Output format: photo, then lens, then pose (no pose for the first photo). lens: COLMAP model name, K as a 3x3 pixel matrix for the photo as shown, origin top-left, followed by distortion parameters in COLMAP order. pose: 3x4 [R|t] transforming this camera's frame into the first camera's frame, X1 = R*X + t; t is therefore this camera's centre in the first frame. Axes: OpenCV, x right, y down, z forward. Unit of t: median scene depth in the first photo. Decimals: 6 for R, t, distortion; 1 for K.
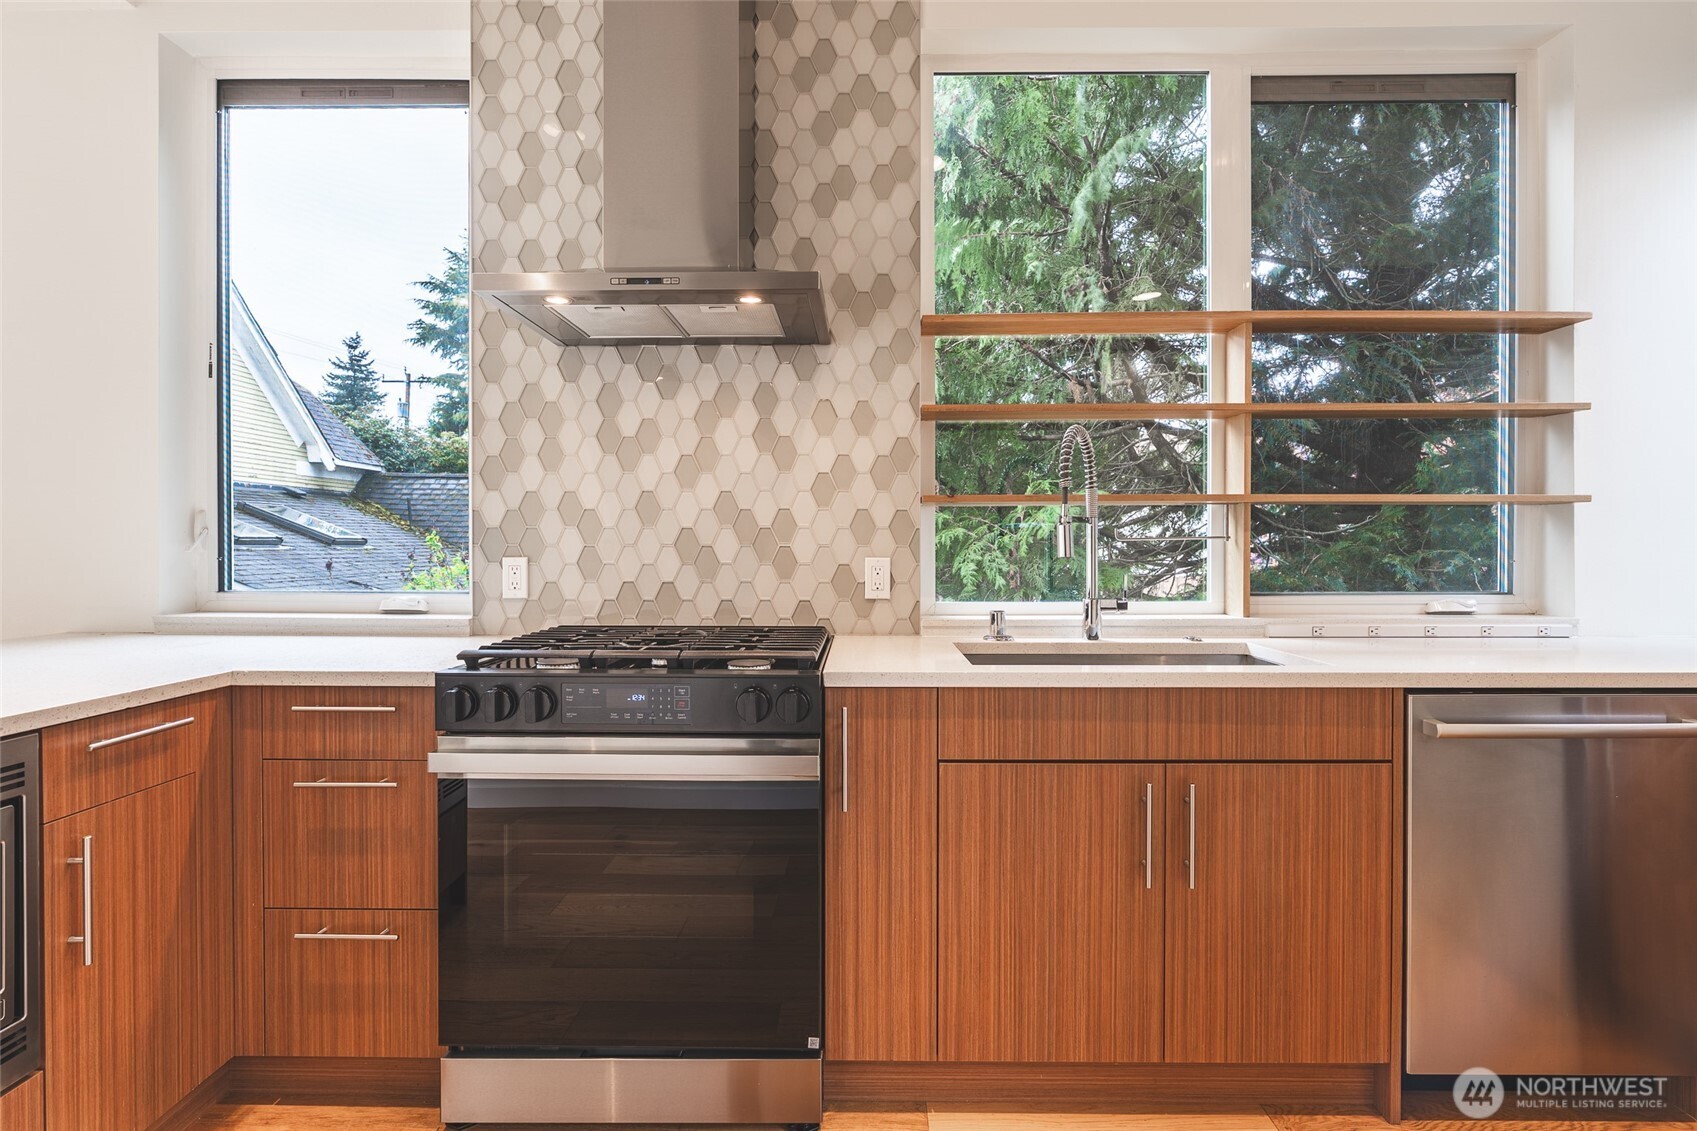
lens RADIAL K [[825.3, 0, 872.7], [0, 825.3, 551.2], [0, 0, 1]] dist [-0.009276, 0.002132]
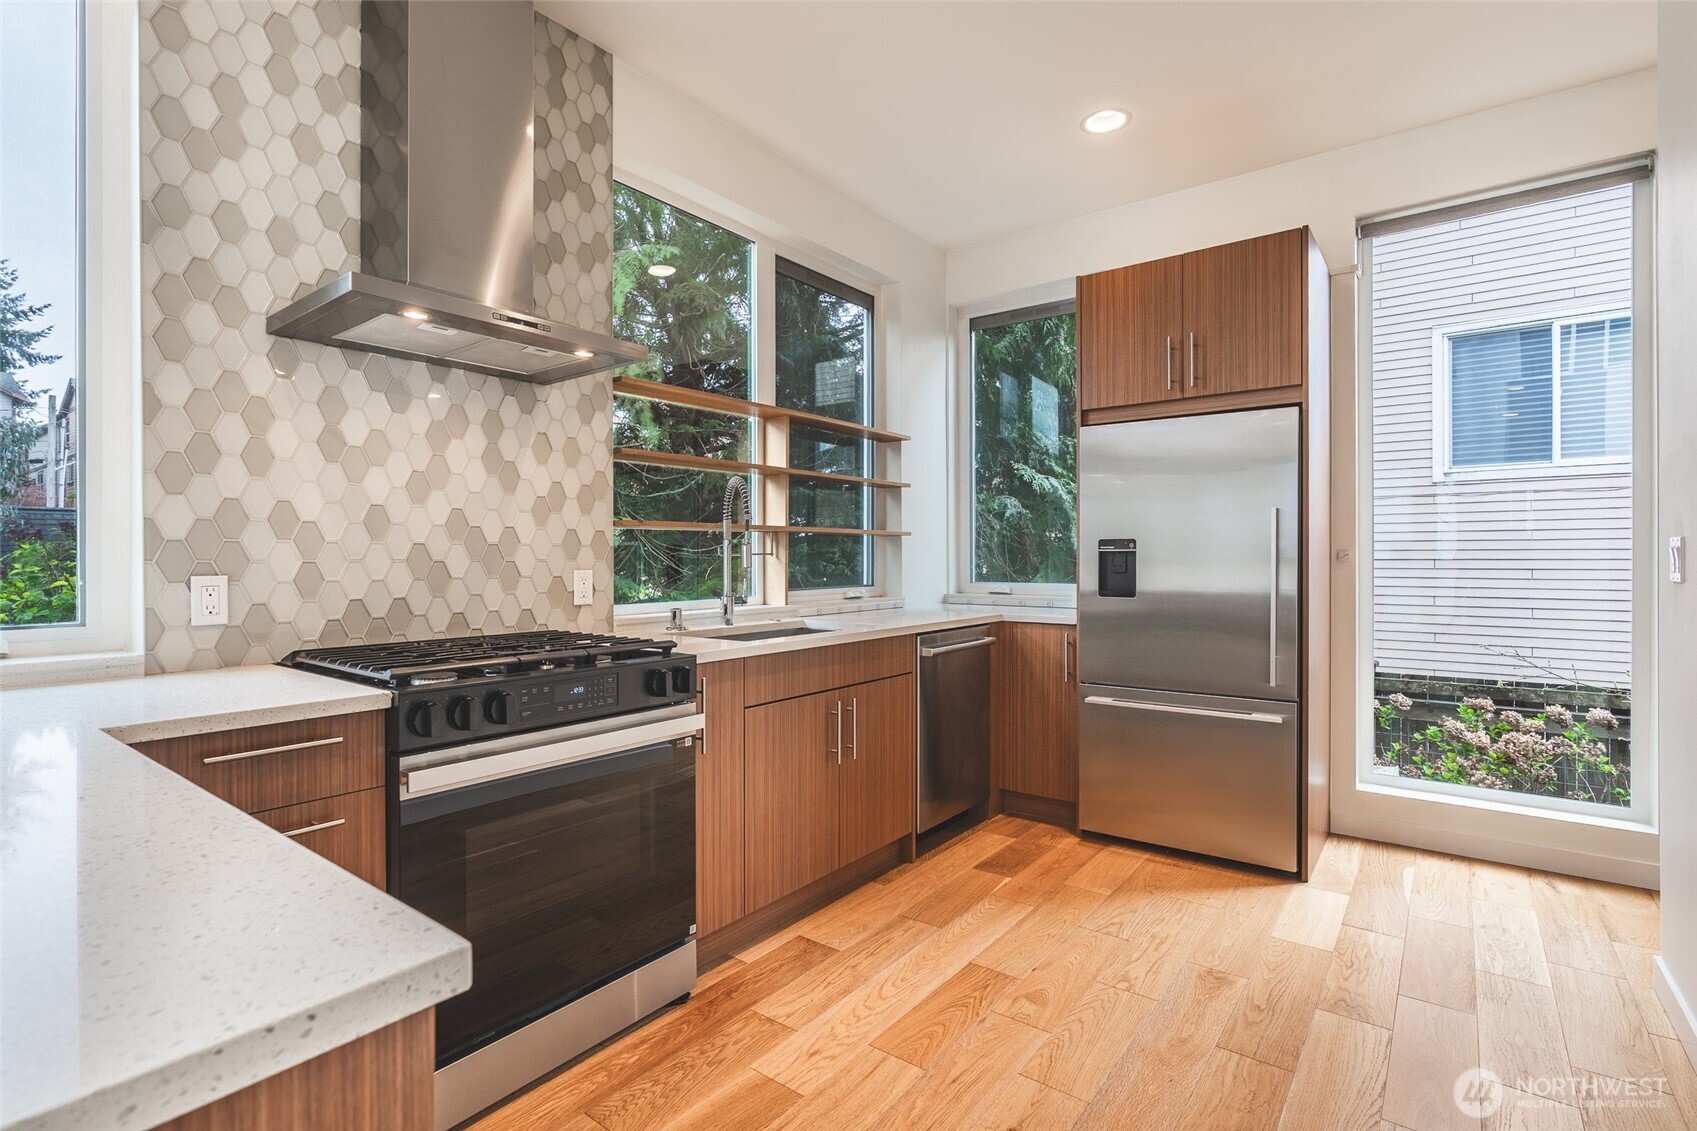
lens RADIAL K [[777.2, 0, 836.0], [0, 777.2, 558.9], [0, 0, 1]] dist [-0.010077, 0.004145]
pose [[0.617954, -0.002984, 0.786208, -0.719164], [0.008469, 0.999960, -0.002862, -0.002497], [-0.786168, 0.008427, 0.617955, 0.020173]]
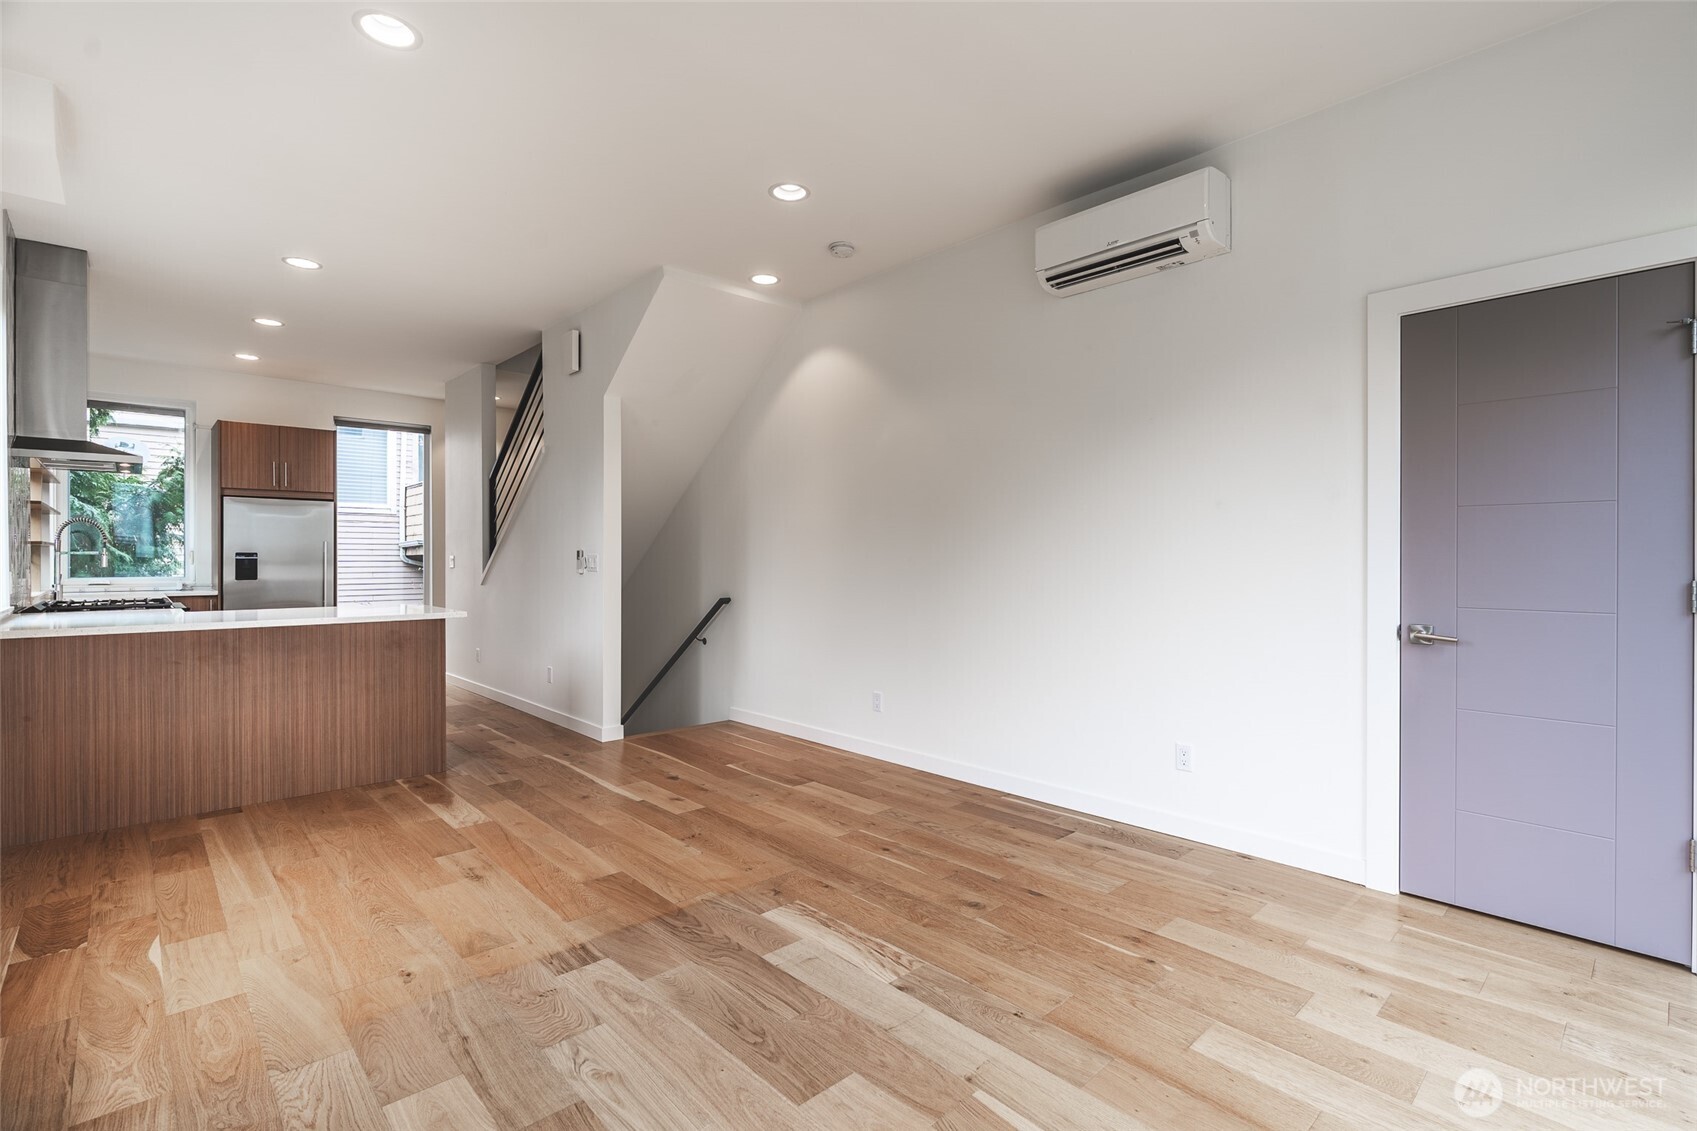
lens RADIAL K [[777.2, 0, 867.5], [0, 777.2, 564.0], [0, 0, 1]] dist [-0.010077, 0.004145]
pose [[-0.702371, -0.008744, 0.711757, -3.282356], [0.003267, 0.999874, 0.015507, -0.036600], [-0.711804, 0.013217, -0.702254, 0.956926]]
